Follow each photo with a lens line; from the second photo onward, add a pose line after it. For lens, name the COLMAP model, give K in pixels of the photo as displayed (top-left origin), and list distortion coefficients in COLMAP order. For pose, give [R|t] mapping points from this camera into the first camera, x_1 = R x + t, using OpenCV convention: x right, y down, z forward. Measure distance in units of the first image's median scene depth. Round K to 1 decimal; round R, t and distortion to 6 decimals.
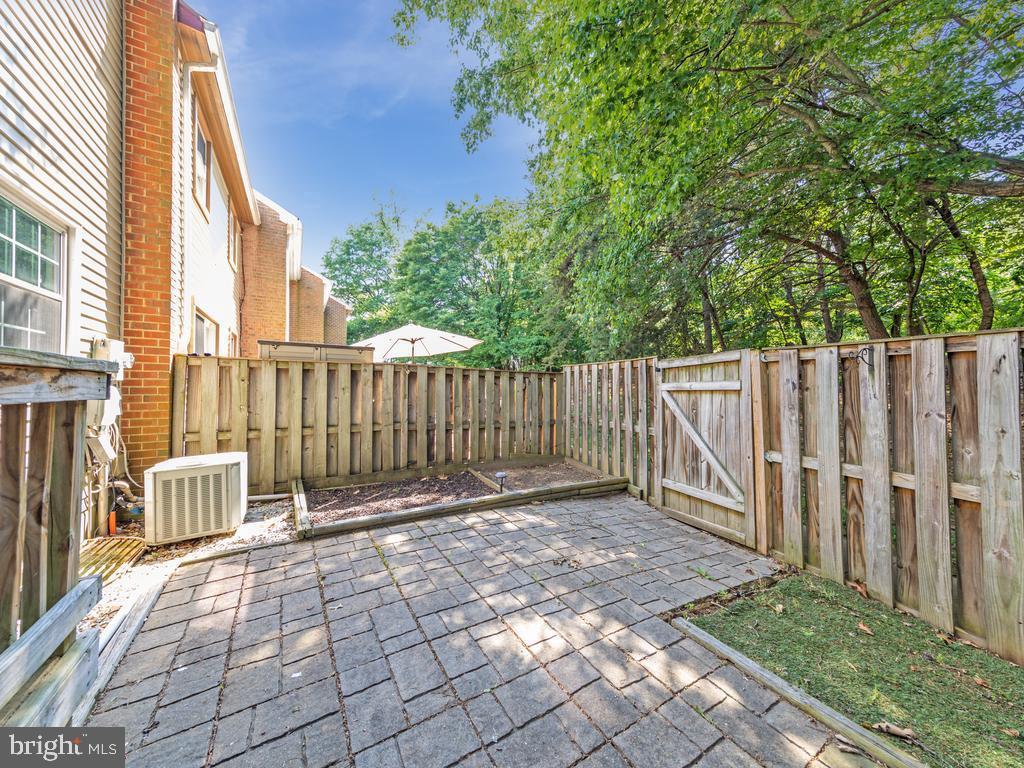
lens RADIAL K [[362.3, 0, 511.2], [0, 362.3, 380.2], [0, 0, 1]] dist [0.007604, -0.001057]
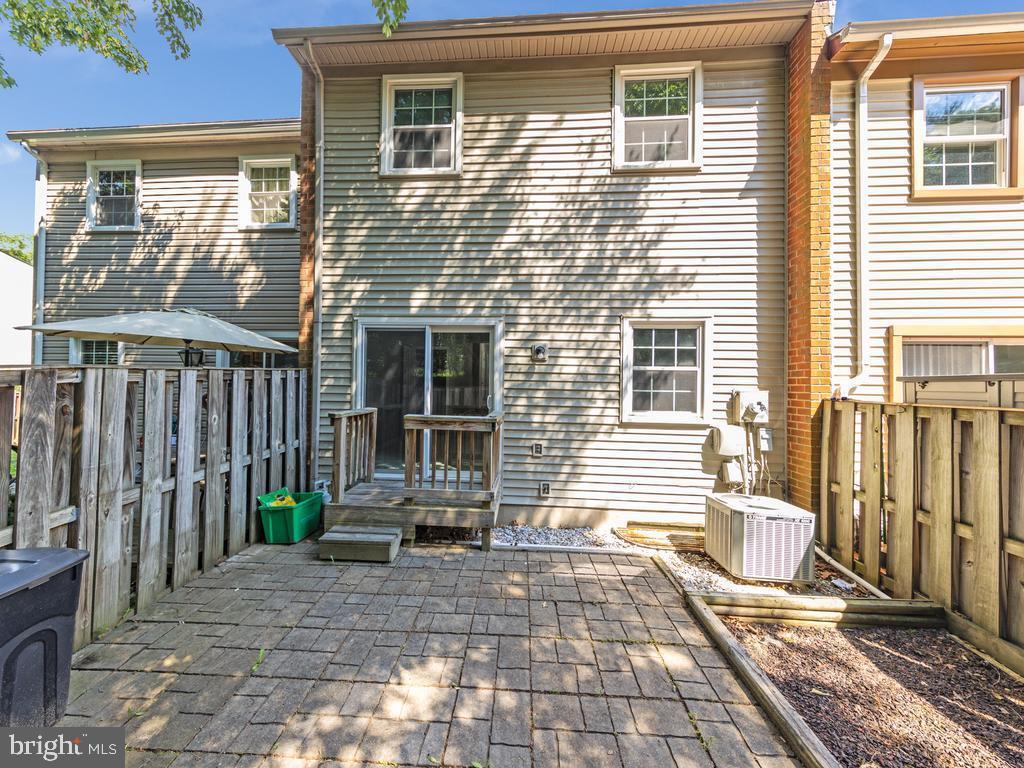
lens RADIAL K [[362.3, 0, 506.5], [0, 362.3, 381.9], [0, 0, 1]] dist [0.007604, -0.001057]
pose [[-0.570661, -0.027355, -0.820730, 0.520638], [-0.007265, 0.999574, -0.028265, -0.114133], [0.821154, -0.010167, -0.570616, 1.188807]]
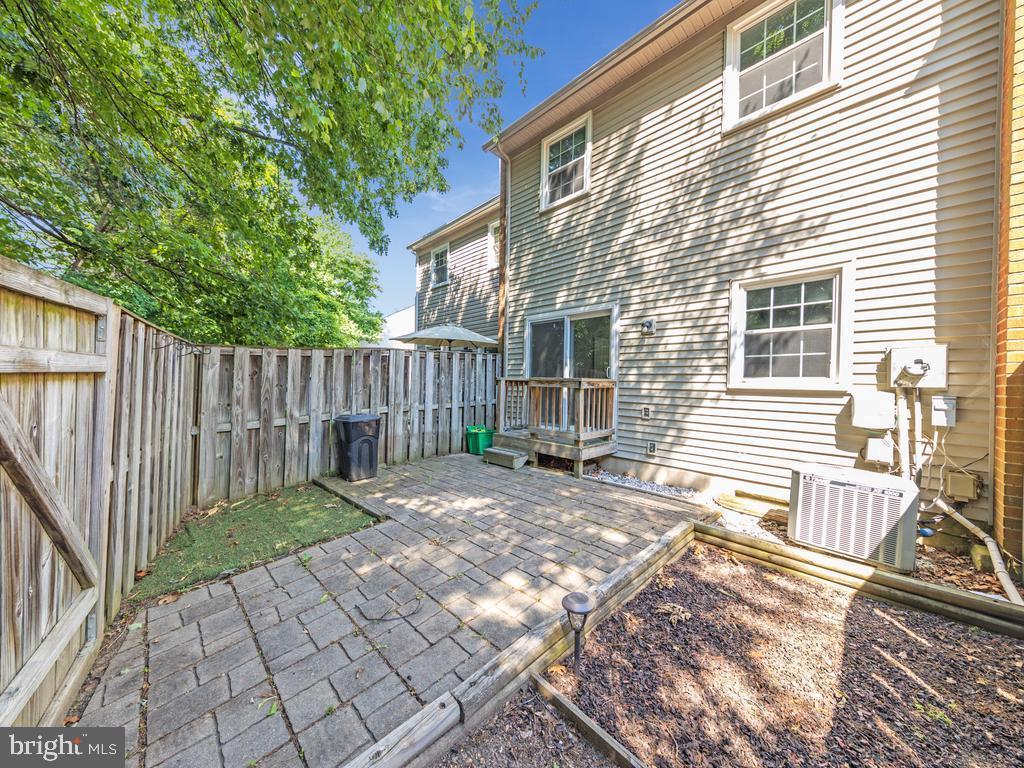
lens RADIAL K [[362.3, 0, 512.4], [0, 362.3, 389.0], [0, 0, 1]] dist [0.007604, -0.001057]
pose [[-0.971737, -0.027029, -0.234514, 0.205662], [-0.025726, 0.999632, -0.008616, 0.047709], [0.234660, -0.002340, -0.972075, 1.973041]]
